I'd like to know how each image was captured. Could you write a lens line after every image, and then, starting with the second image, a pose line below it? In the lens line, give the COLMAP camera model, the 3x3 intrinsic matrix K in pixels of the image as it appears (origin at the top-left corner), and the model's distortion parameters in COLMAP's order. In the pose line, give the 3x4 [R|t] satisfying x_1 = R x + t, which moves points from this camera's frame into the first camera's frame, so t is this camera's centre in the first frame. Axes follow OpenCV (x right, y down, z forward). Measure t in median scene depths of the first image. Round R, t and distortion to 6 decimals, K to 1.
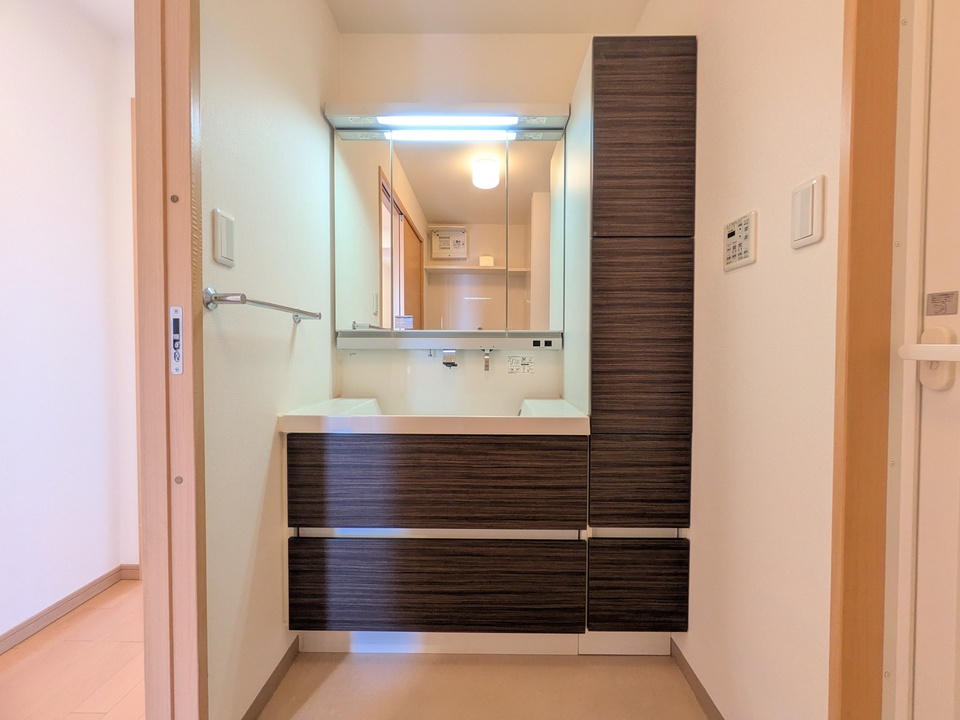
lens RADIAL K [[383.9, 0, 482.6], [0, 383.9, 363.3], [0, 0, 1]] dist [-0.020070, -0.000277]
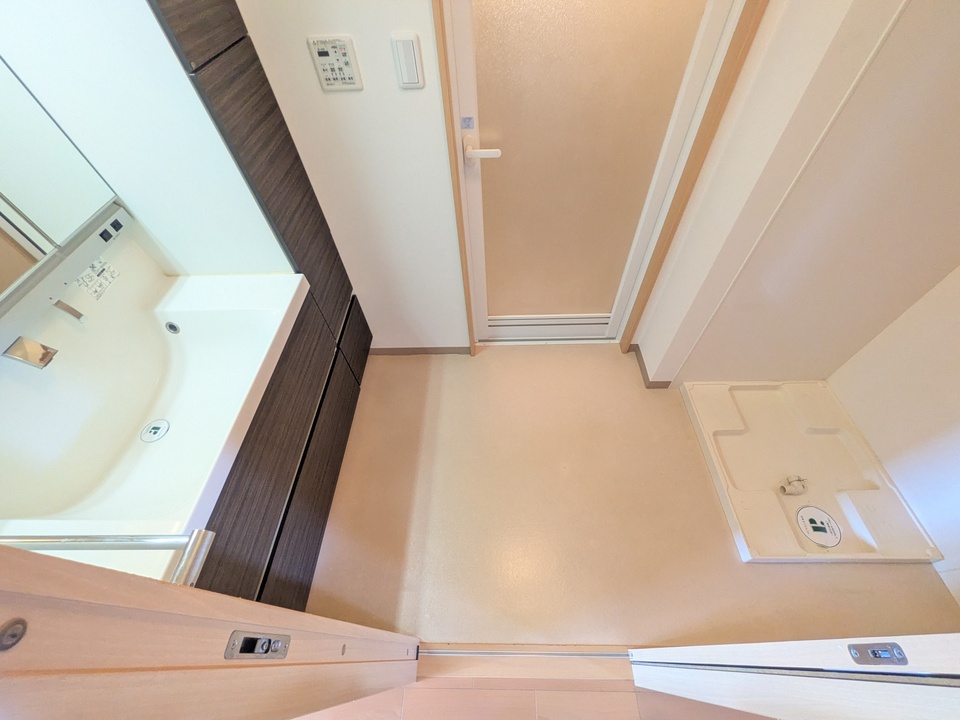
lens RADIAL K [[383.9, 0, 478.7], [0, 383.9, 362.9], [0, 0, 1]] dist [-0.020070, -0.000277]
pose [[0.004777, -0.791923, 0.610603, -0.694545], [0.058074, 0.609799, 0.790426, -0.643214], [-0.998301, 0.031684, 0.048903, 0.562615]]
